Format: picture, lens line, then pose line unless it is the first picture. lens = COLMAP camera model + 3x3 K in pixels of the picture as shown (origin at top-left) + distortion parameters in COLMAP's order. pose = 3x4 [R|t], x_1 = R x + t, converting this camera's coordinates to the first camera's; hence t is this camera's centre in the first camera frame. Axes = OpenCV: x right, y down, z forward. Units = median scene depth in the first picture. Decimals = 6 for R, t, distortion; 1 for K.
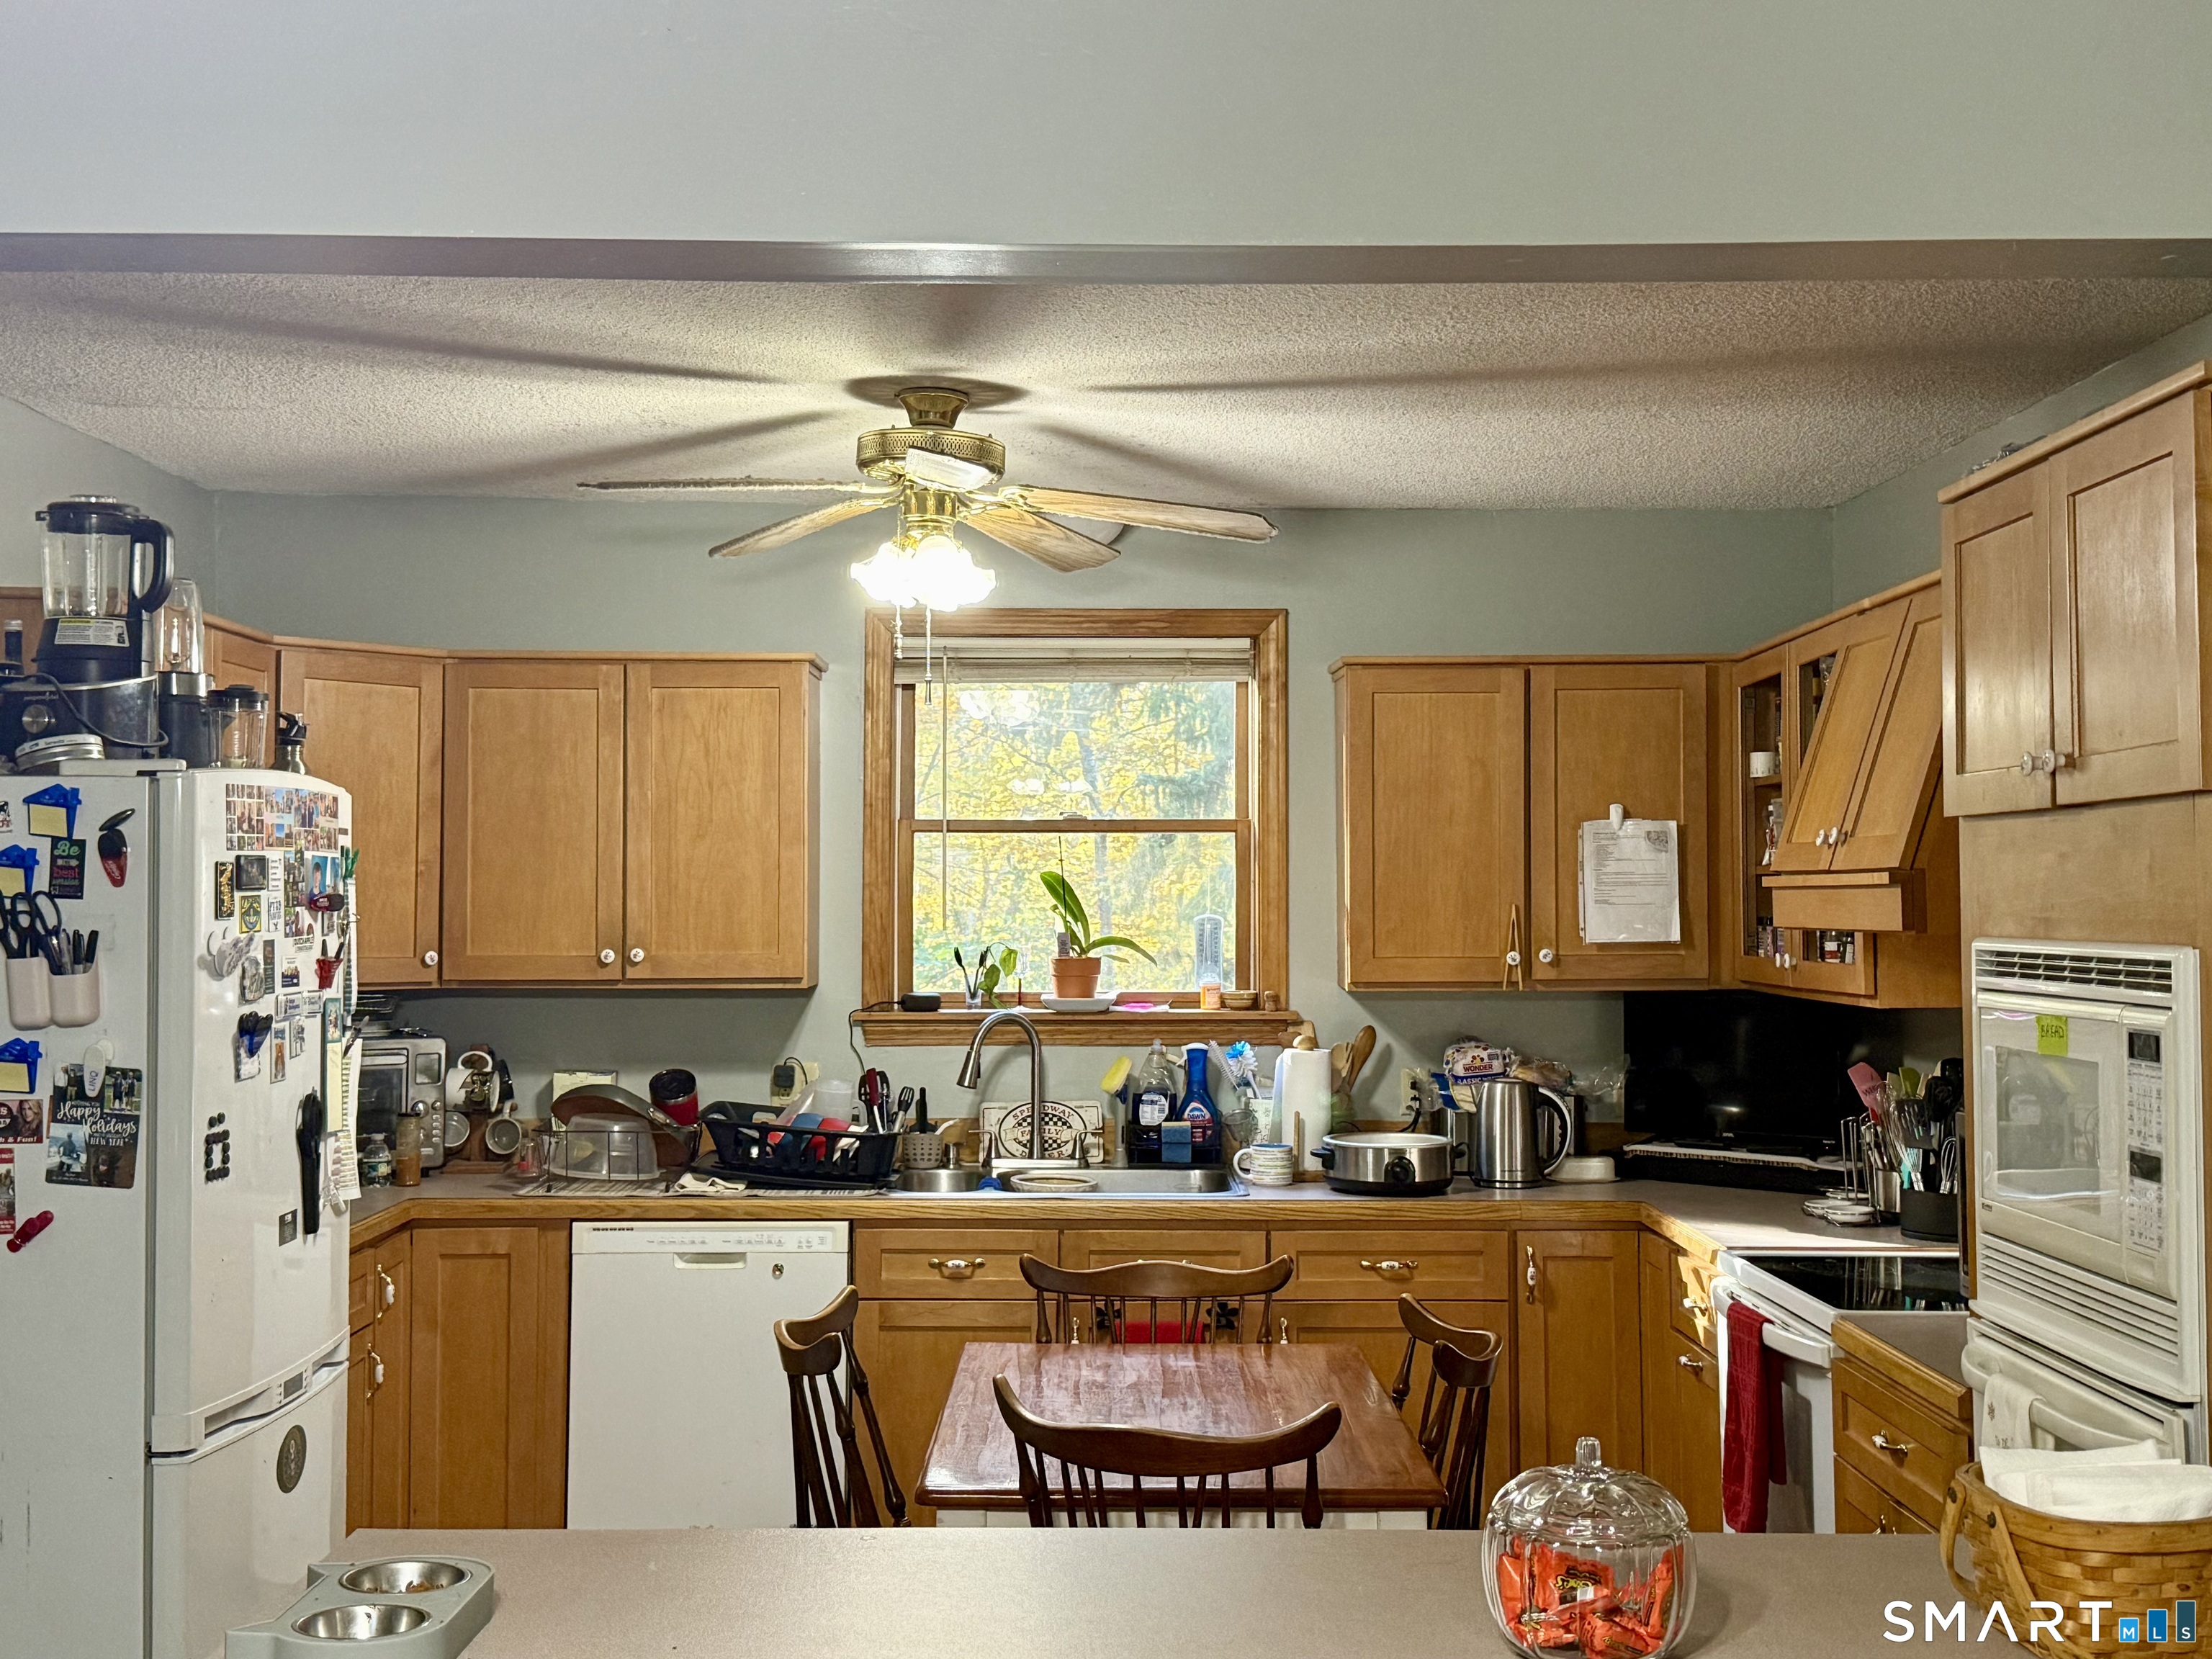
lens RADIAL K [[2584.0, 0, 1112.0], [0, 2584.0, 846.3], [0, 0, 1]] dist [0.079341, 0.000000]
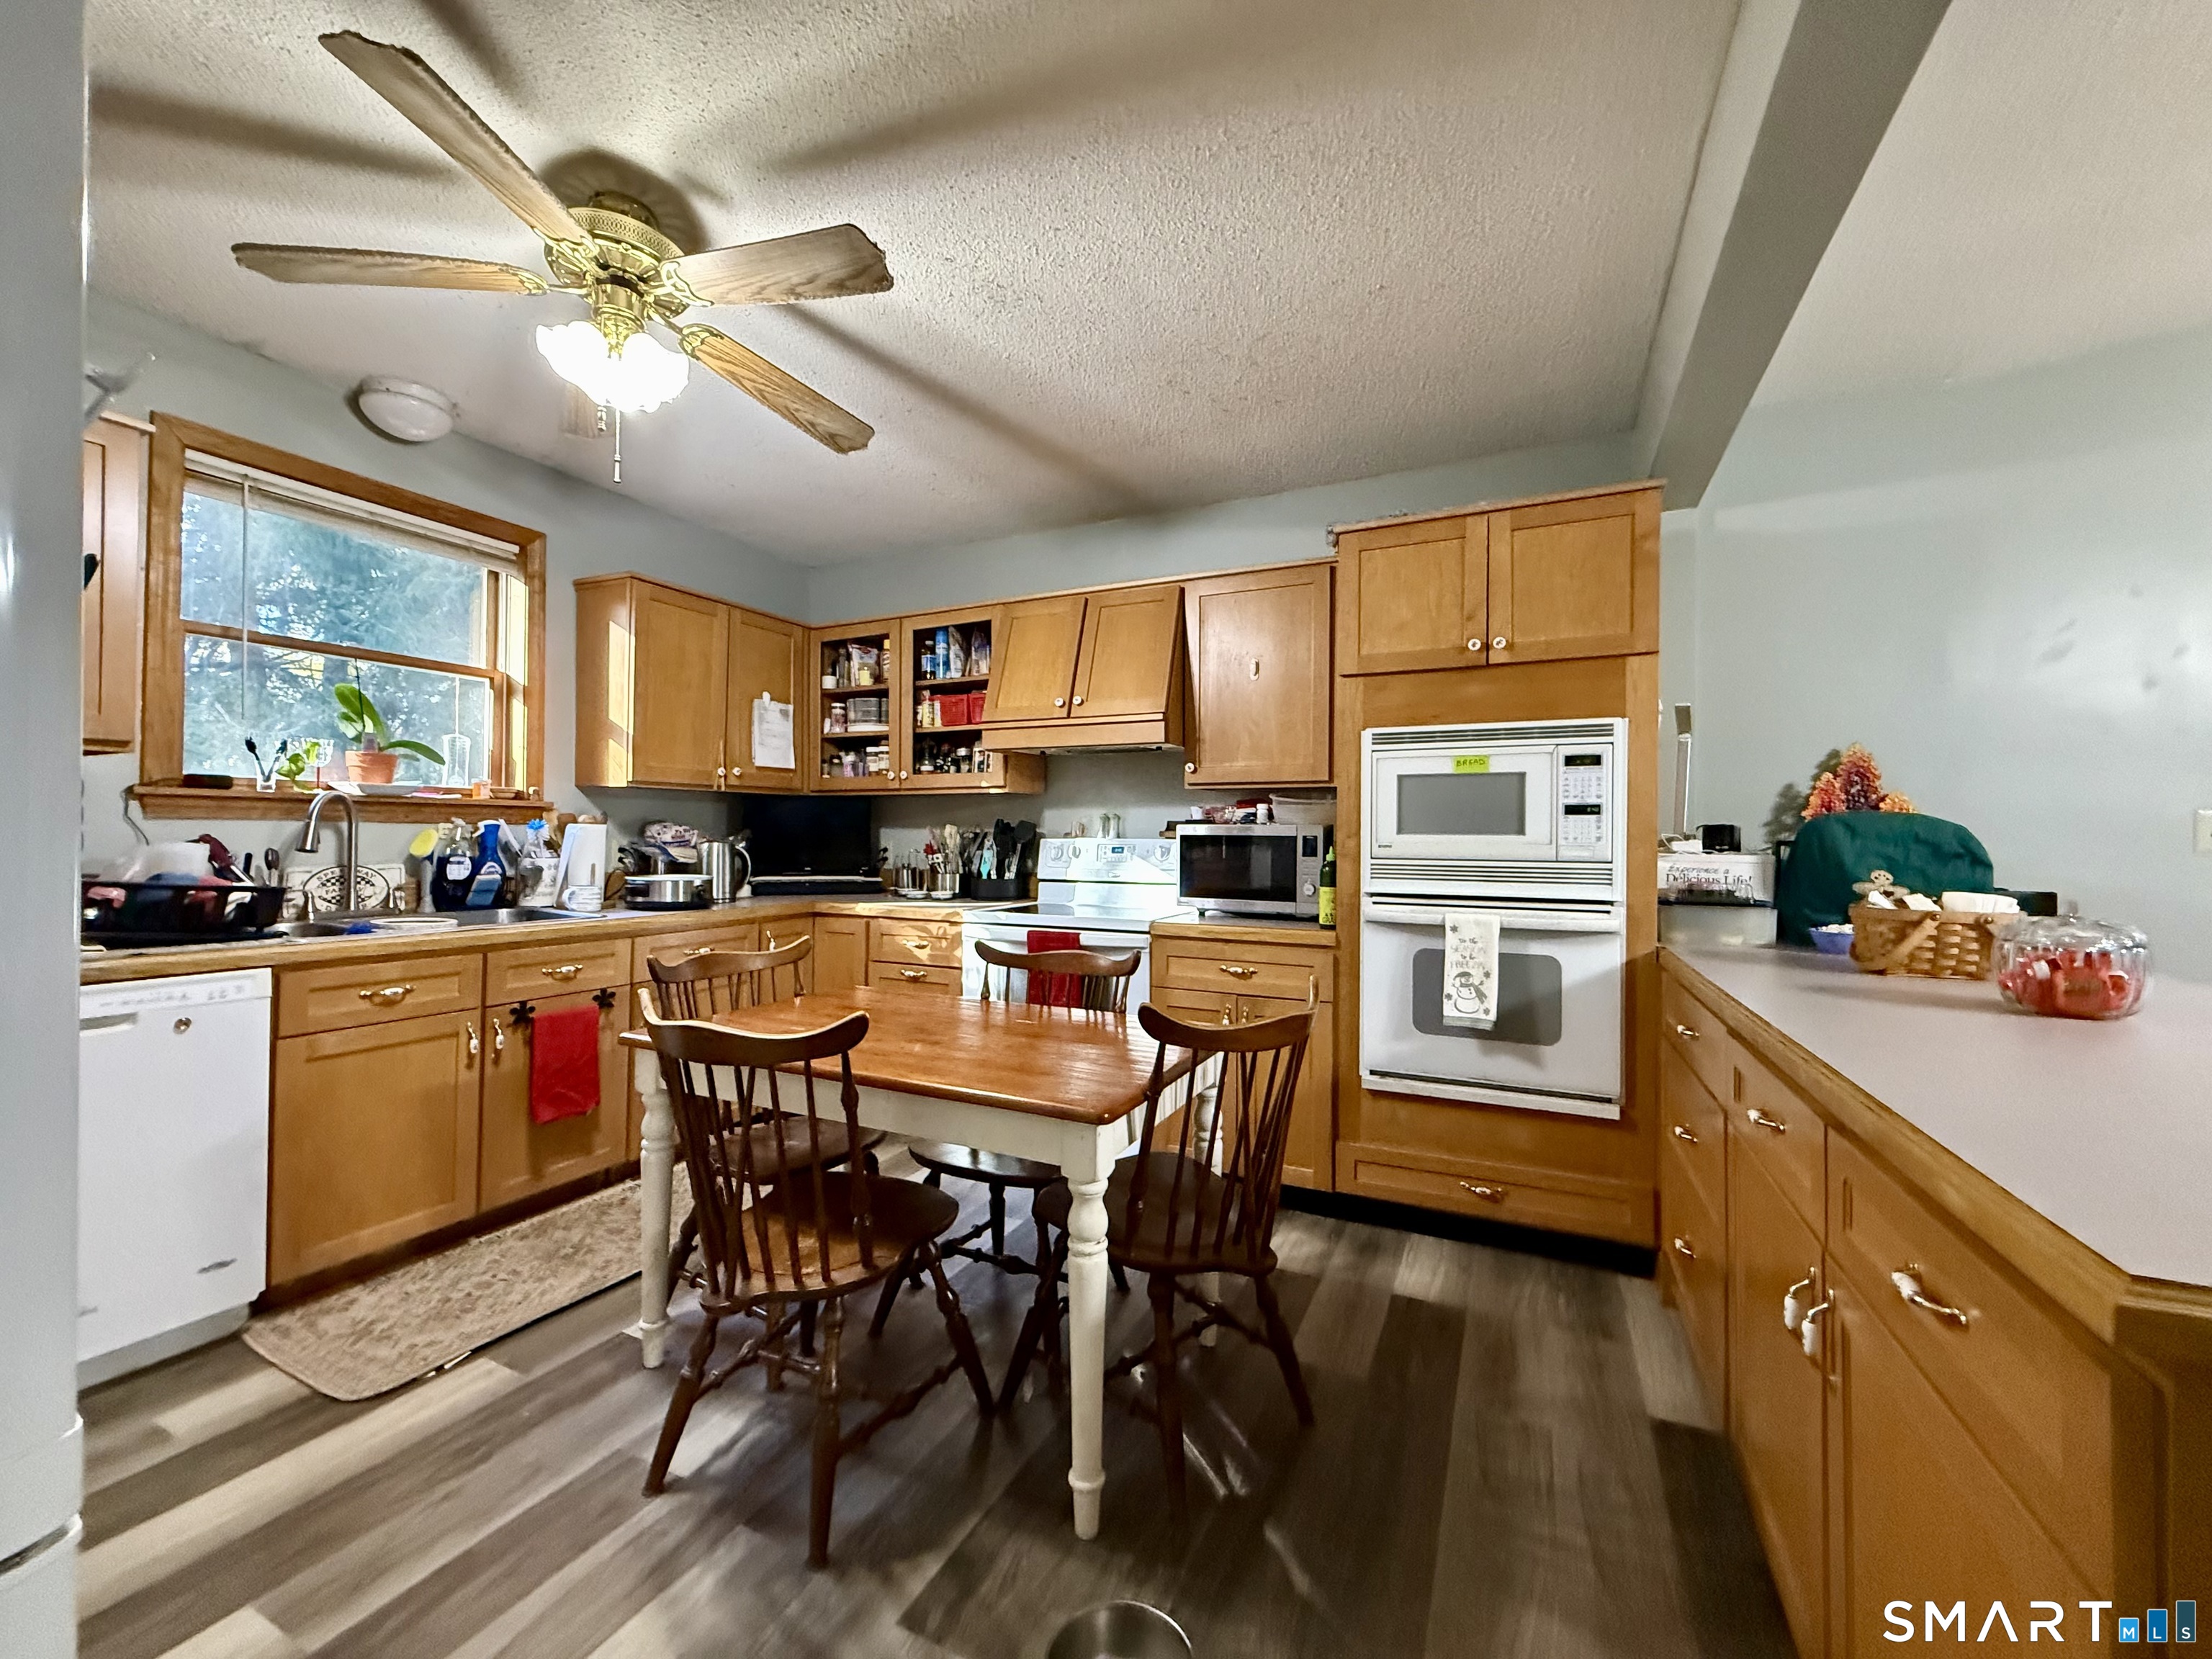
lens RADIAL K [[884.6, 0, 1101.8], [0, 884.6, 829.7], [0, 0, 1]] dist [0.002188, -0.000288]
pose [[0.438852, 0.011345, 0.898488, -0.274304], [-0.027465, 0.999622, 0.000792, 0.077101], [-0.898139, -0.025024, 0.438998, 0.525262]]
